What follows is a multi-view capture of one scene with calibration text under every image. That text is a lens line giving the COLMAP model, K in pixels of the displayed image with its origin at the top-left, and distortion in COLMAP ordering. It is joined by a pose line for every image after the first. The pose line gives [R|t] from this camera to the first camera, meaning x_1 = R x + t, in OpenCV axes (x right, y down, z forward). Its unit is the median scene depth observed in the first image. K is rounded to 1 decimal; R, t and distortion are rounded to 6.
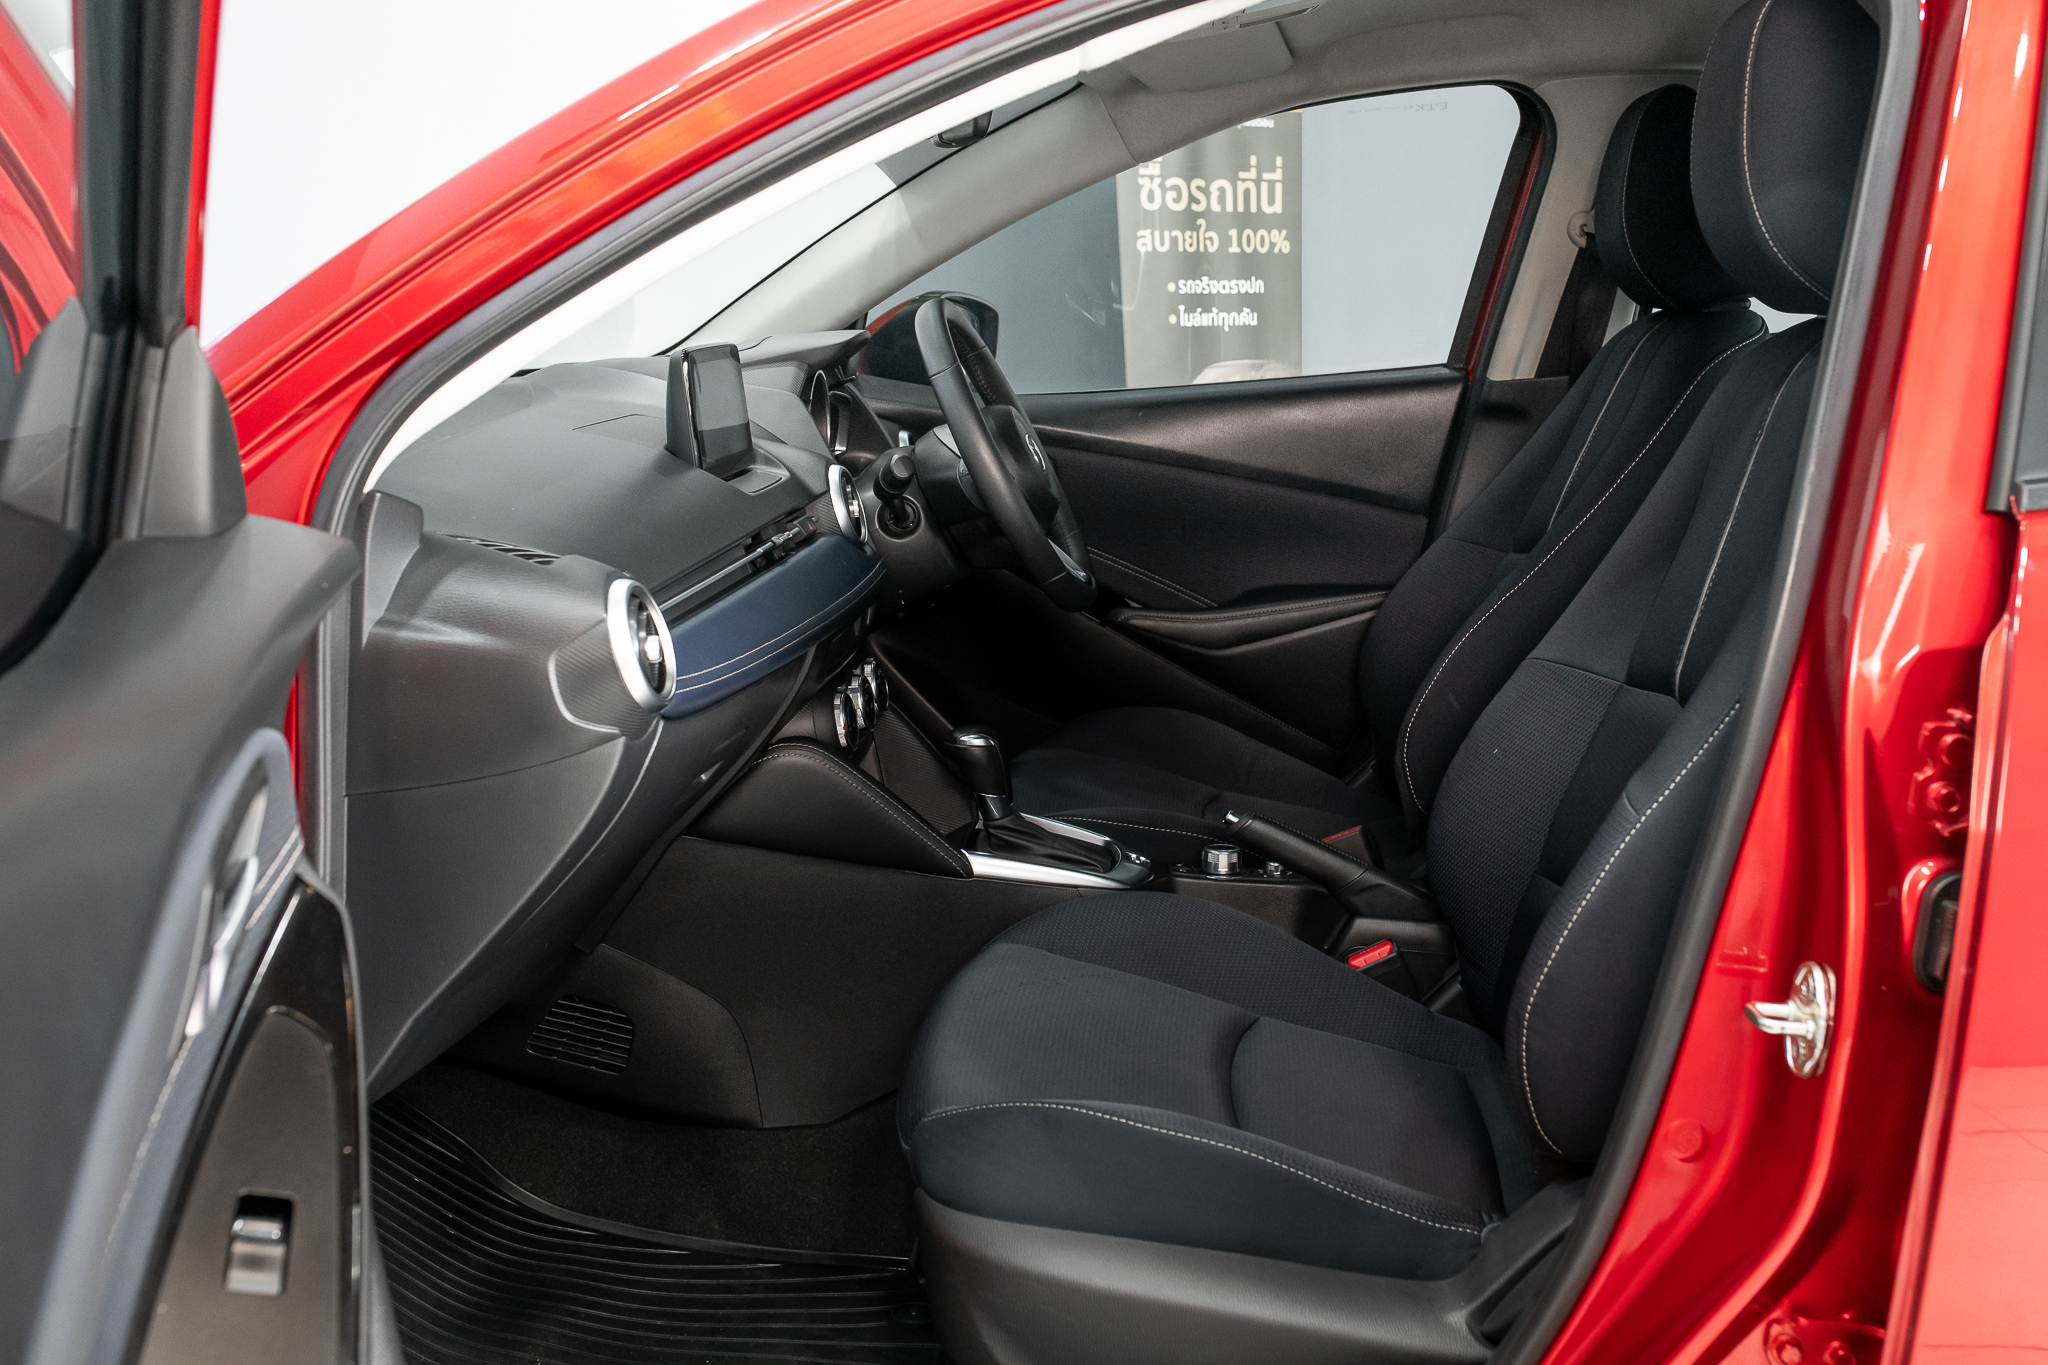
lens RADIAL K [[1979.1, 0, 1025.5], [0, 1979.1, 685.9], [0, 0, 1]] dist [-0.073145, 0.110433]
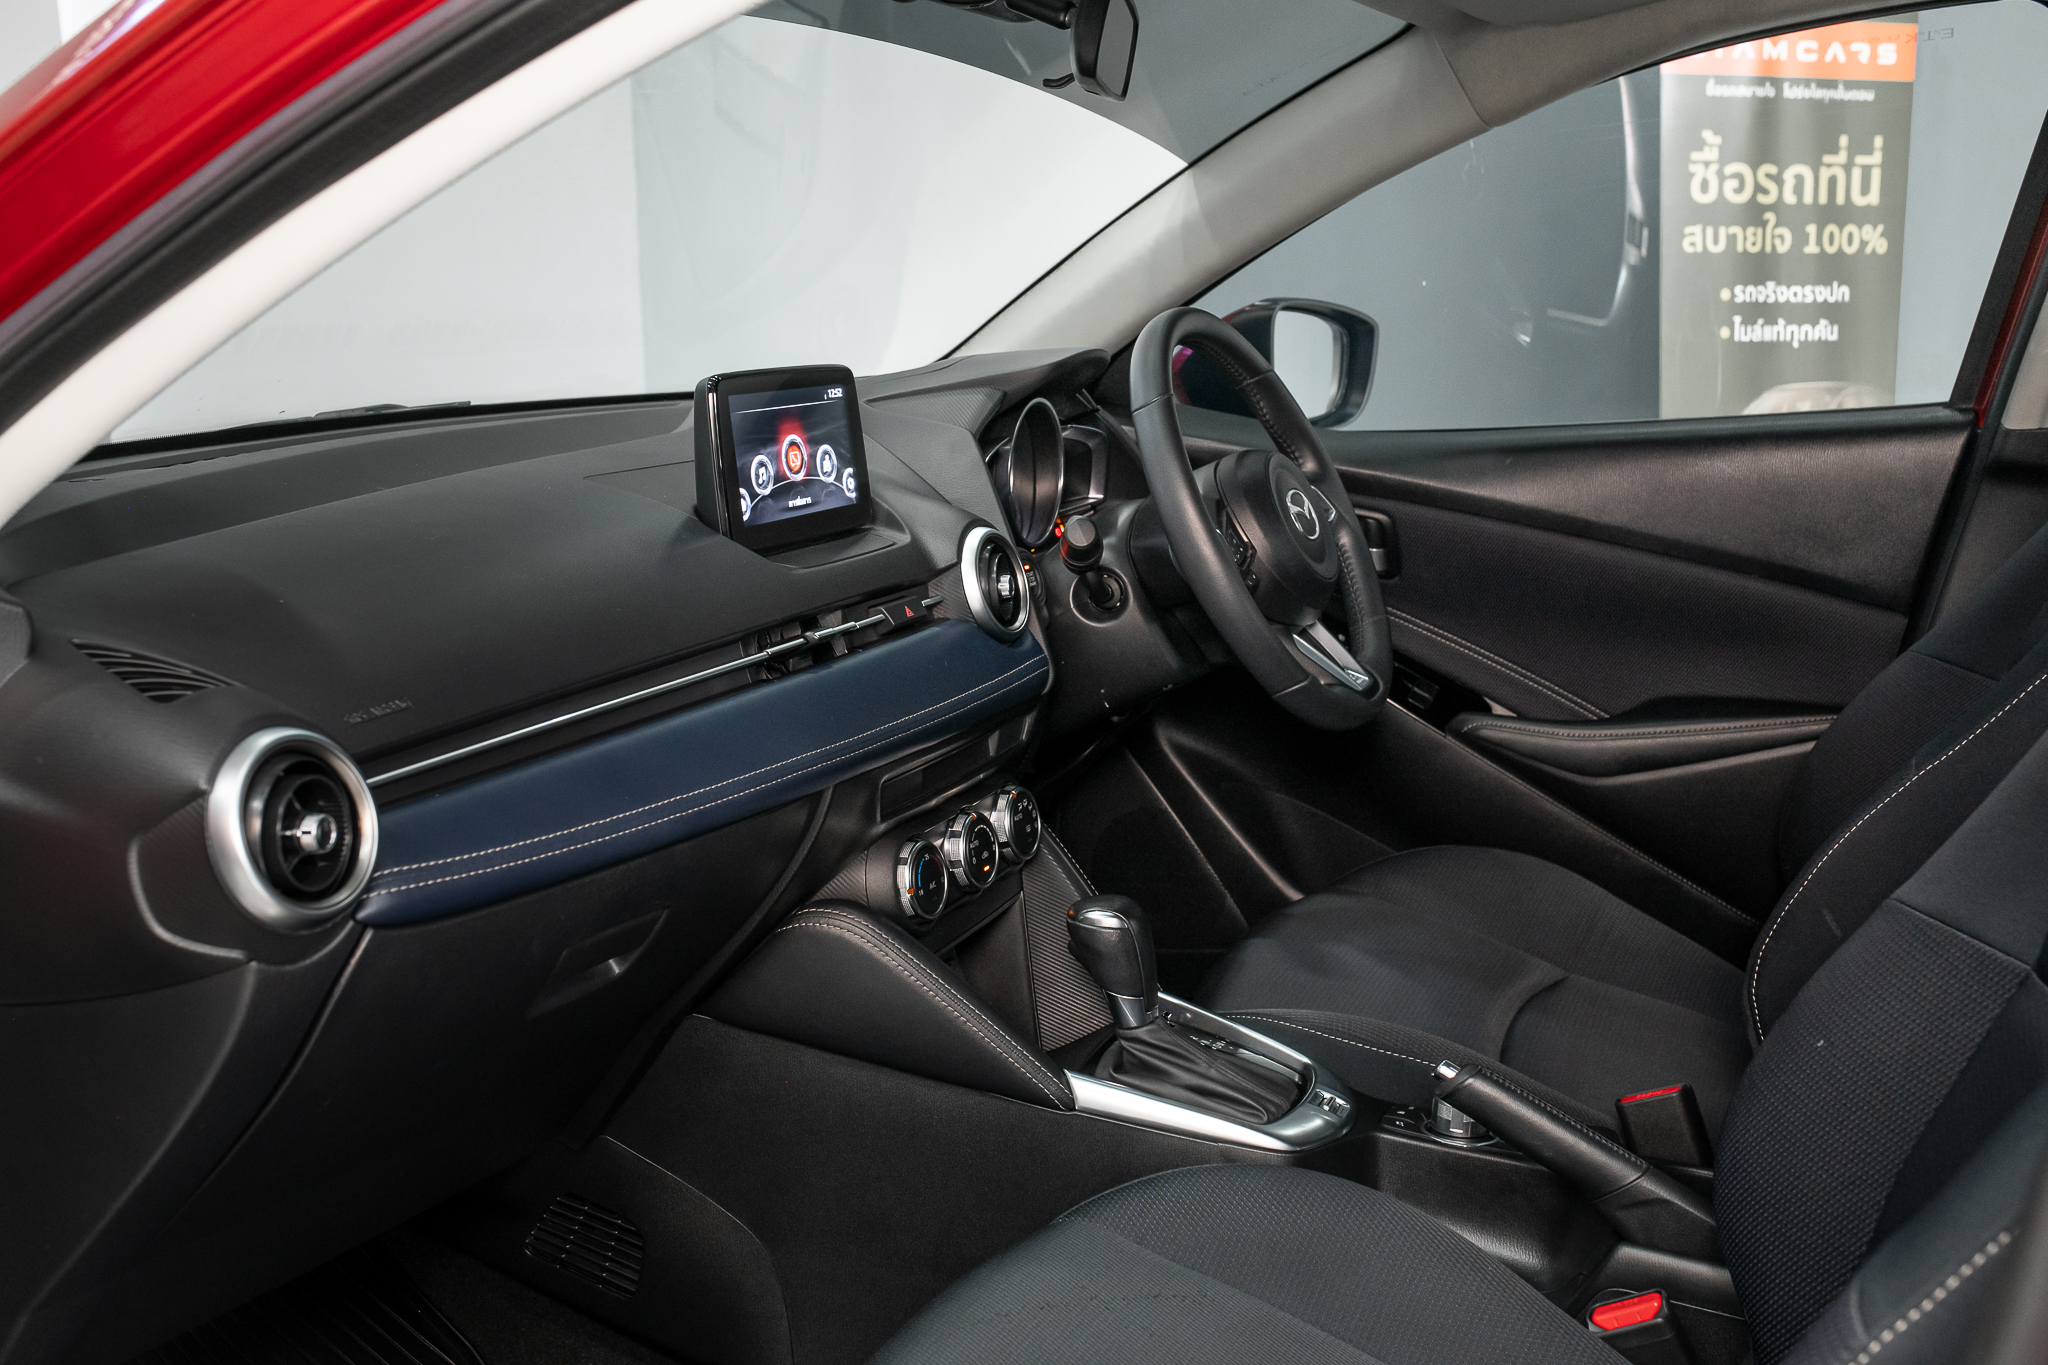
lens RADIAL K [[1979.1, 0, 1025.5], [0, 1979.1, 685.9], [0, 0, 1]] dist [-0.073145, 0.110433]
pose [[0.946877, 0.062662, -0.315433, 0.066043], [-0.063336, 0.997959, 0.008123, -0.023834], [0.315298, 0.012287, 0.948913, 0.116675]]
